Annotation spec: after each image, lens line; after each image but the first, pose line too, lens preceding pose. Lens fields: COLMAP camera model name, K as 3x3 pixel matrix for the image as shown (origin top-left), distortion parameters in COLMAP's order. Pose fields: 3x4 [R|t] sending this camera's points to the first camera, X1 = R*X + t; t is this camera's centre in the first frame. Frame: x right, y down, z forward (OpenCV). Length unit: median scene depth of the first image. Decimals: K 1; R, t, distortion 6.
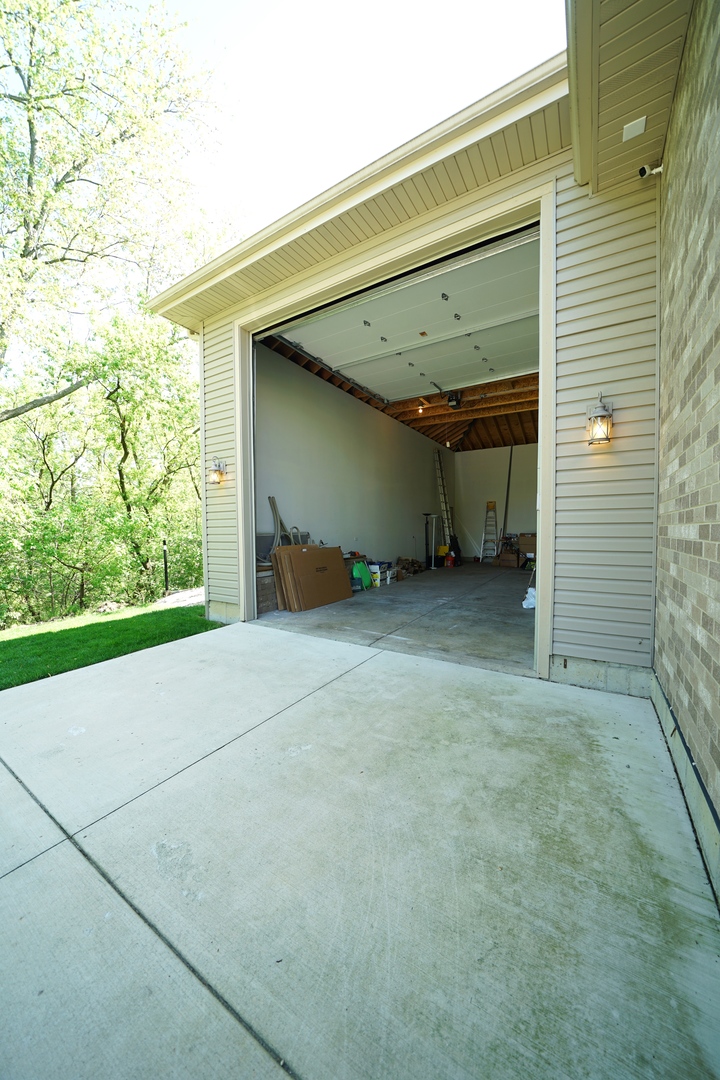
lens RADIAL K [[372.4, 0, 359.6], [0, 372.4, 539.5], [0, 0, 1]] dist [-0.018036, 0.001241]
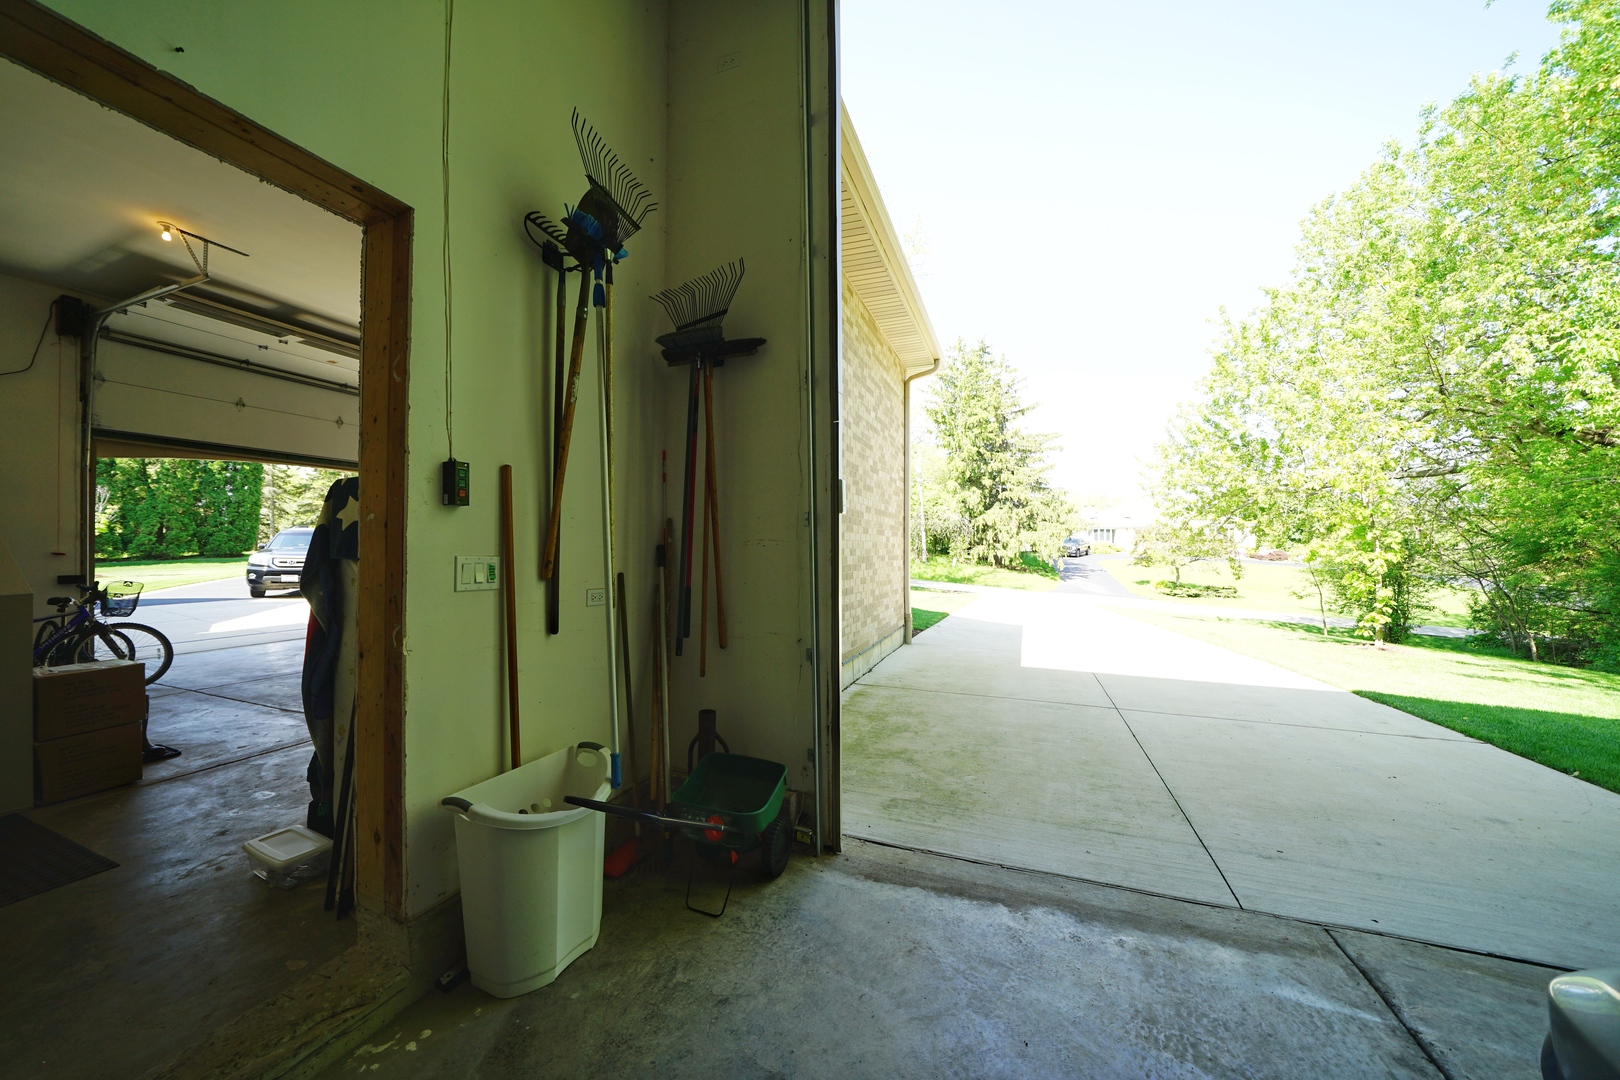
lens RADIAL K [[558.6, 0, 806.6], [0, 558.6, 540.5], [0, 0, 1]] dist [-0.018036, 0.001241]
pose [[-0.980980, -0.000516, -0.194109, 0.961987], [-0.002196, 0.999962, 0.008438, -0.063259], [0.194097, 0.008704, -0.980944, 2.478769]]
